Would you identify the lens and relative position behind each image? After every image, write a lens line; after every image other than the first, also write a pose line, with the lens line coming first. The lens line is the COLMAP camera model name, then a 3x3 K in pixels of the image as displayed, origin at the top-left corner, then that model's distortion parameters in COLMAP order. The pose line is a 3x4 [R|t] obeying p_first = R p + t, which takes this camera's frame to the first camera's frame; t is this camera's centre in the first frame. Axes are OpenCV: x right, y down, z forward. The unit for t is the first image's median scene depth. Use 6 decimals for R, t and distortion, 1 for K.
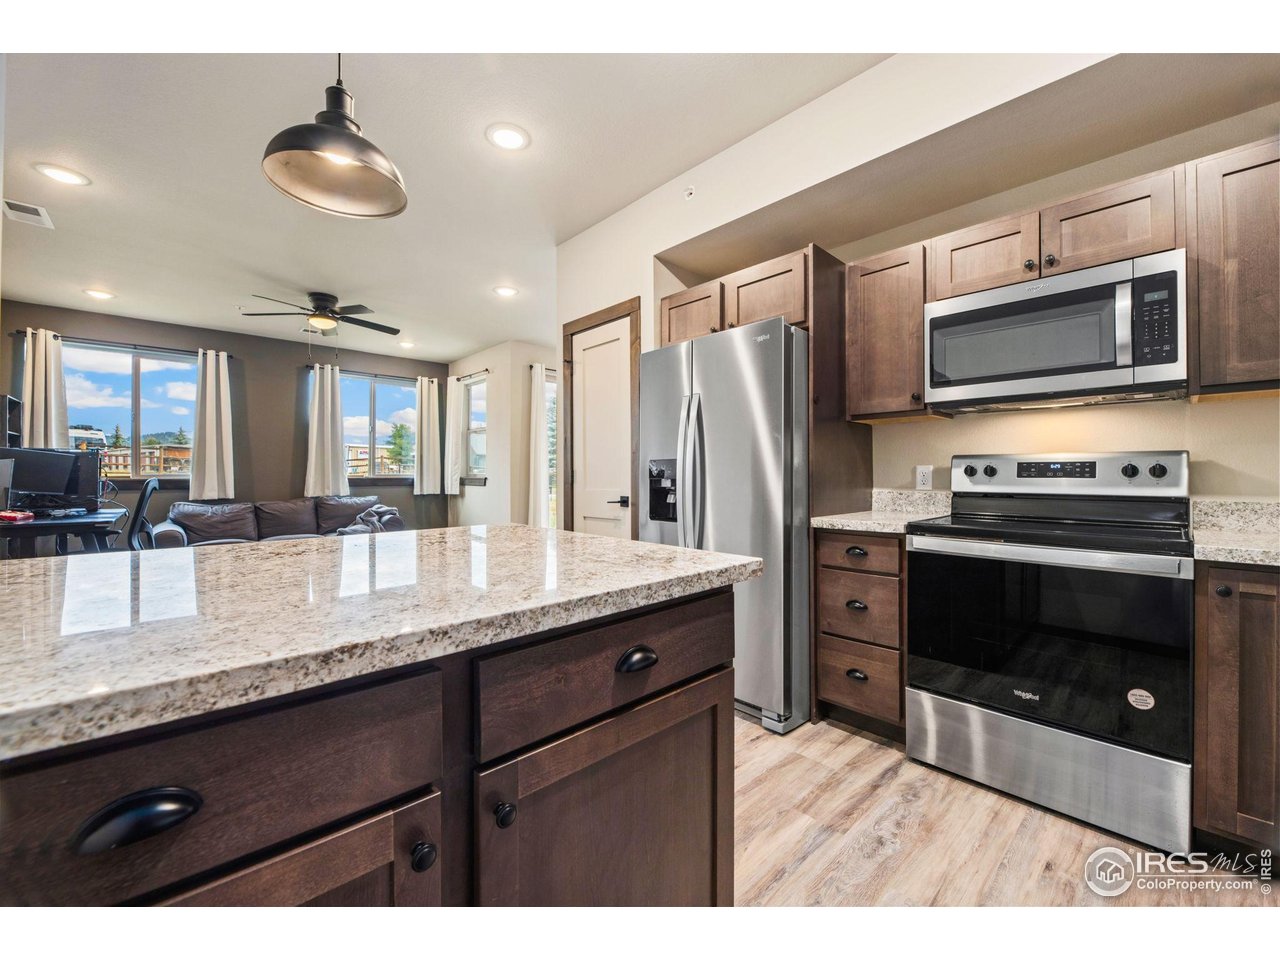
lens RADIAL K [[515.3, 0, 649.2], [0, 515.3, 473.5], [0, 0, 1]] dist [0.001705, -0.003219]
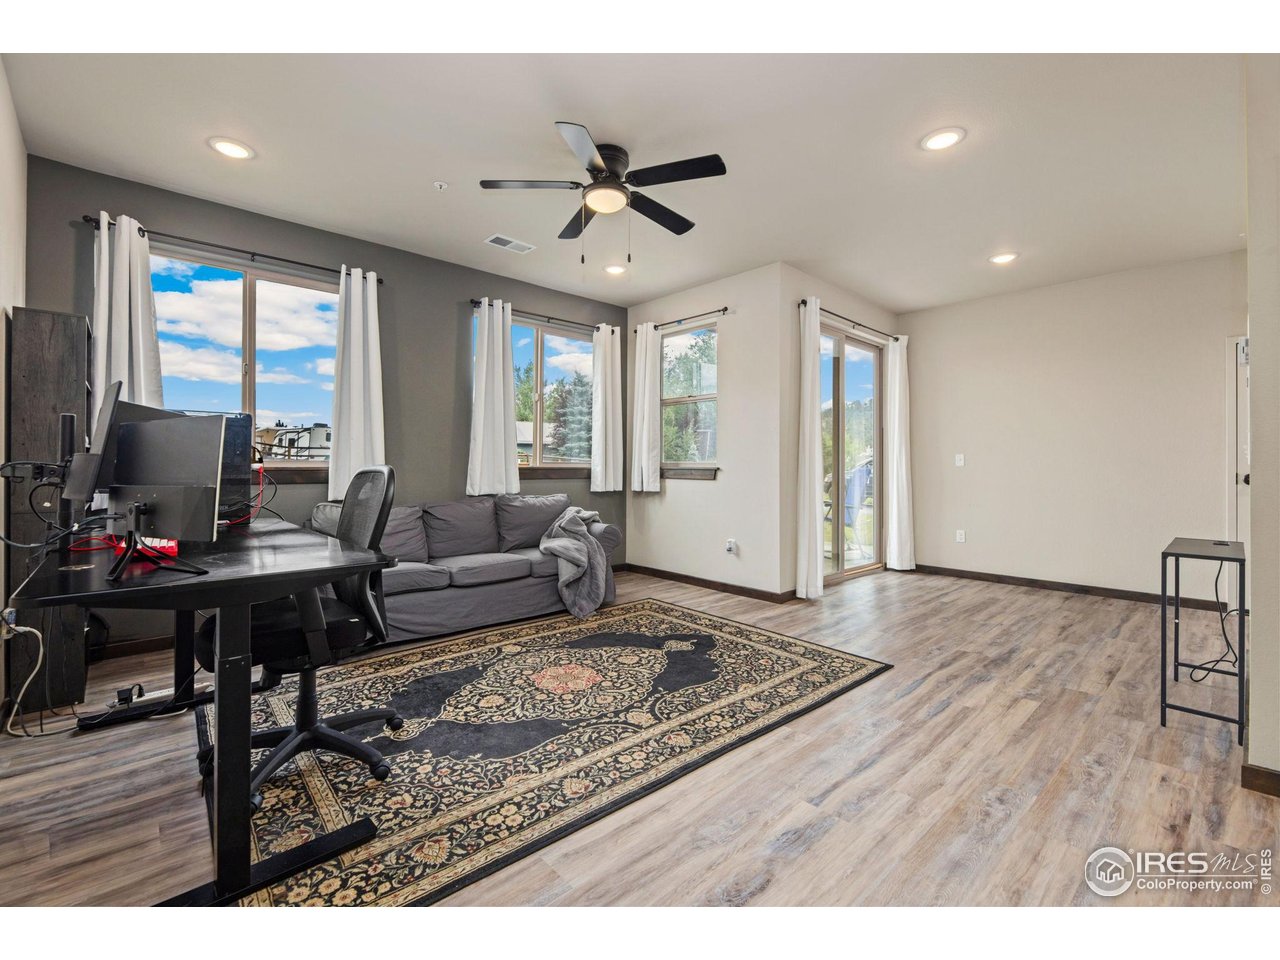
lens RADIAL K [[566.3, 0, 640.2], [0, 566.3, 466.6], [0, 0, 1]] dist [0.003671, 0.000096]
pose [[0.999756, 0.005812, -0.021333, -1.252643], [-0.005761, 0.999980, 0.002490, 0.016243], [0.021347, -0.002366, 0.999769, 0.769005]]
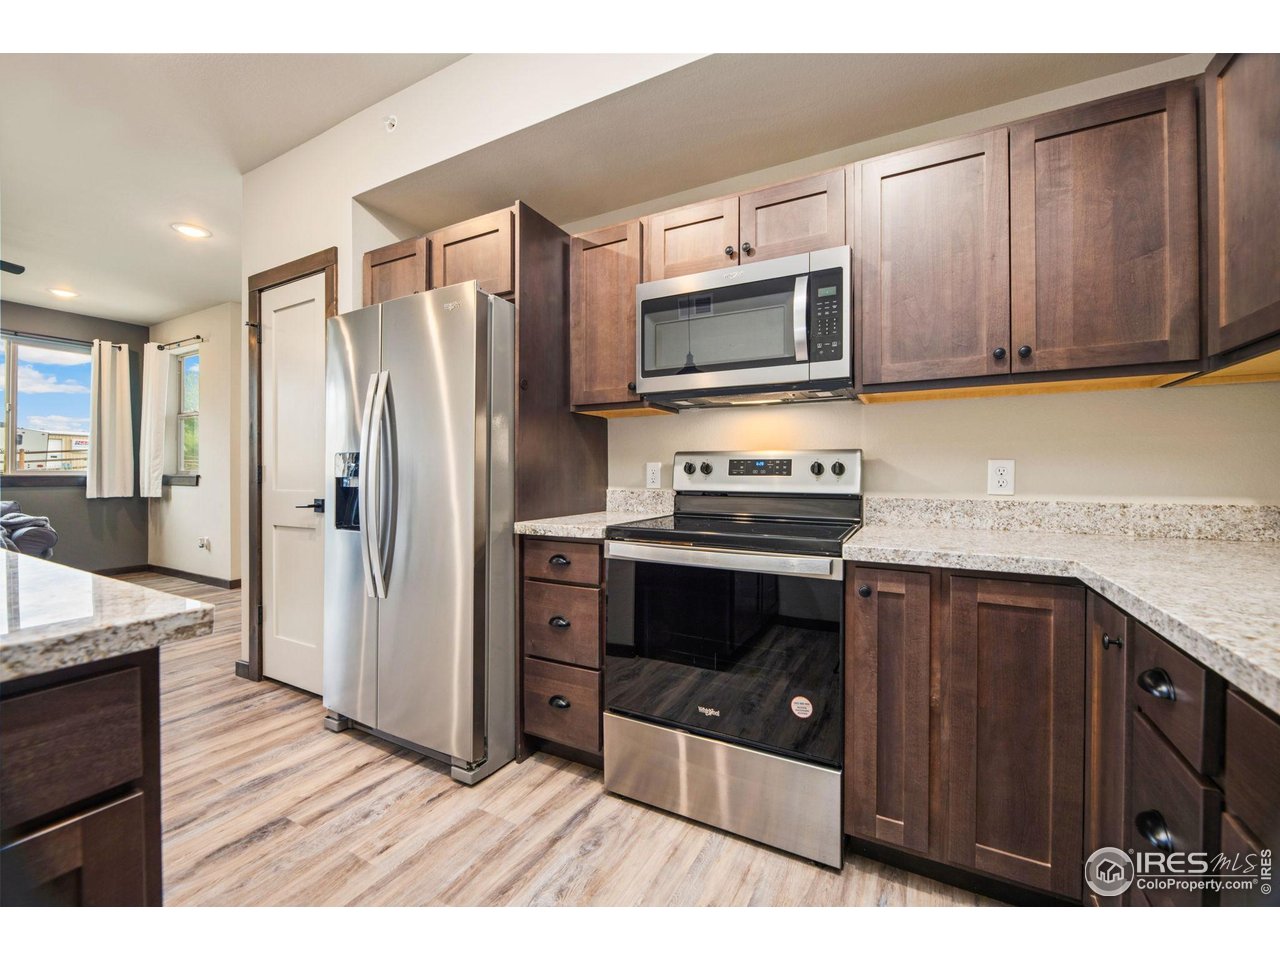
lens RADIAL K [[515.3, 0, 649.2], [0, 515.3, 473.5], [0, 0, 1]] dist [0.001705, -0.003219]
pose [[0.948922, 0.001694, 0.315506, 0.268661], [-0.003099, 0.999987, 0.003953, 0.001245], [-0.315495, -0.004729, 0.948915, 0.127752]]
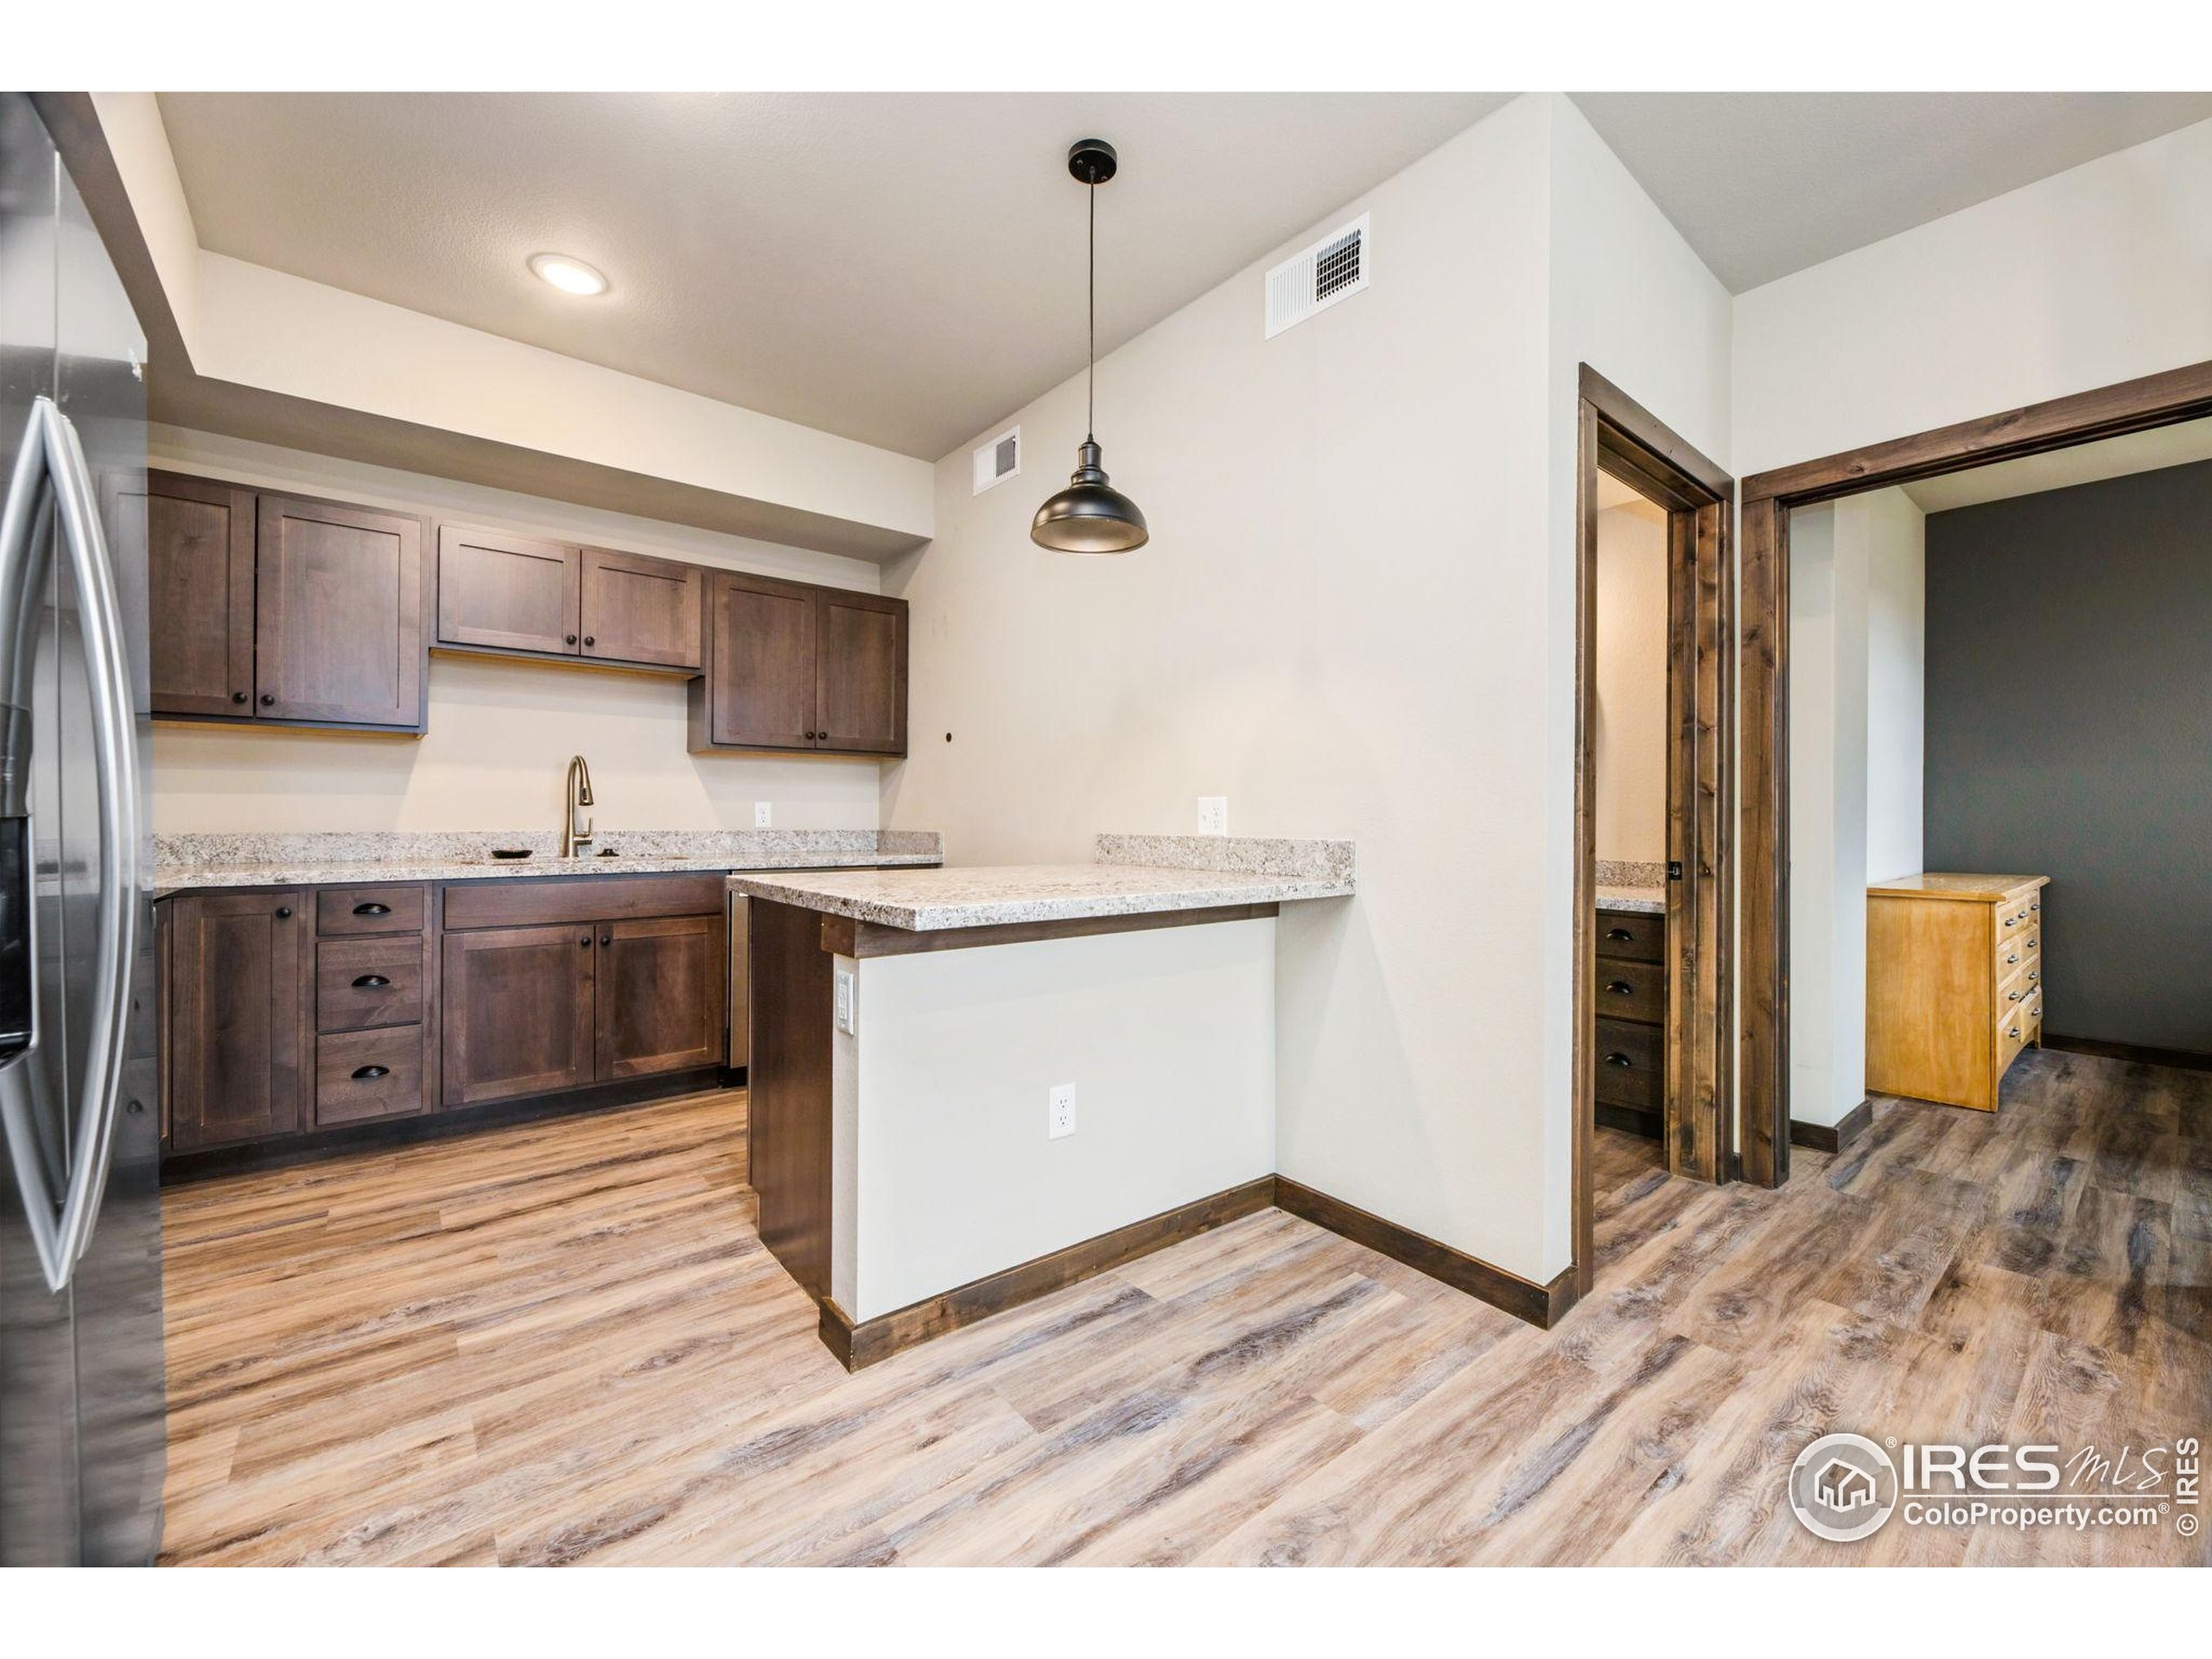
lens RADIAL K [[890.5, 0, 1121.8], [0, 890.5, 818.3], [0, 0, 1]] dist [0.001705, -0.003219]
pose [[-0.998021, -0.008011, 0.062364, -0.439625], [-0.008031, 0.999968, -0.000077, 0.009328], [-0.062362, -0.000578, -0.998053, 1.575617]]
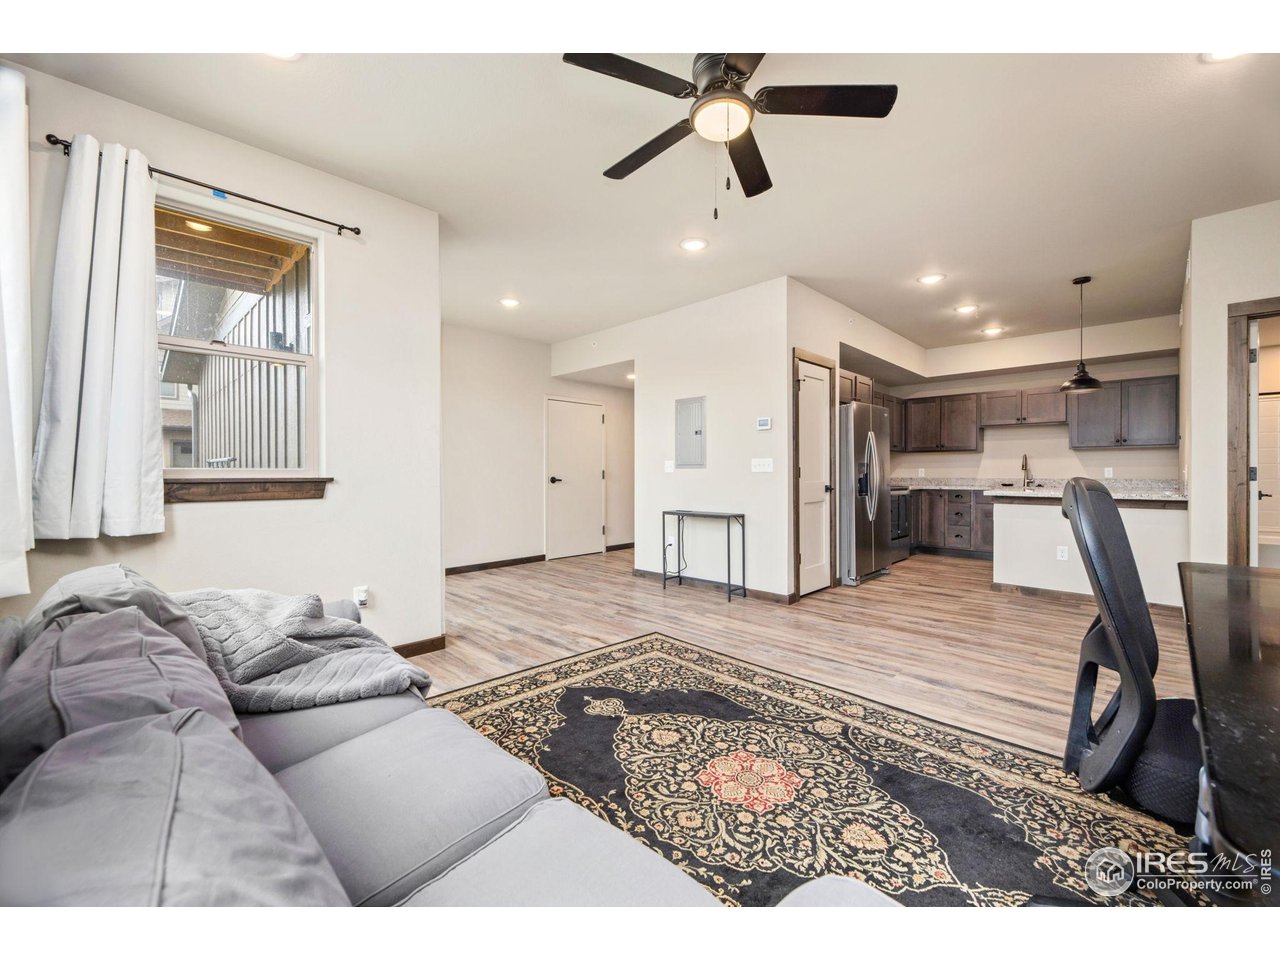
lens RADIAL K [[533.7, 0, 638.2], [0, 533.7, 475.5], [0, 0, 1]] dist [-0.000178, -0.001192]
pose [[-0.035333, -0.004697, 0.999365, -2.360205], [-0.000805, 0.999989, 0.004672, 0.012449], [-0.999375, -0.000639, -0.035337, 2.363361]]
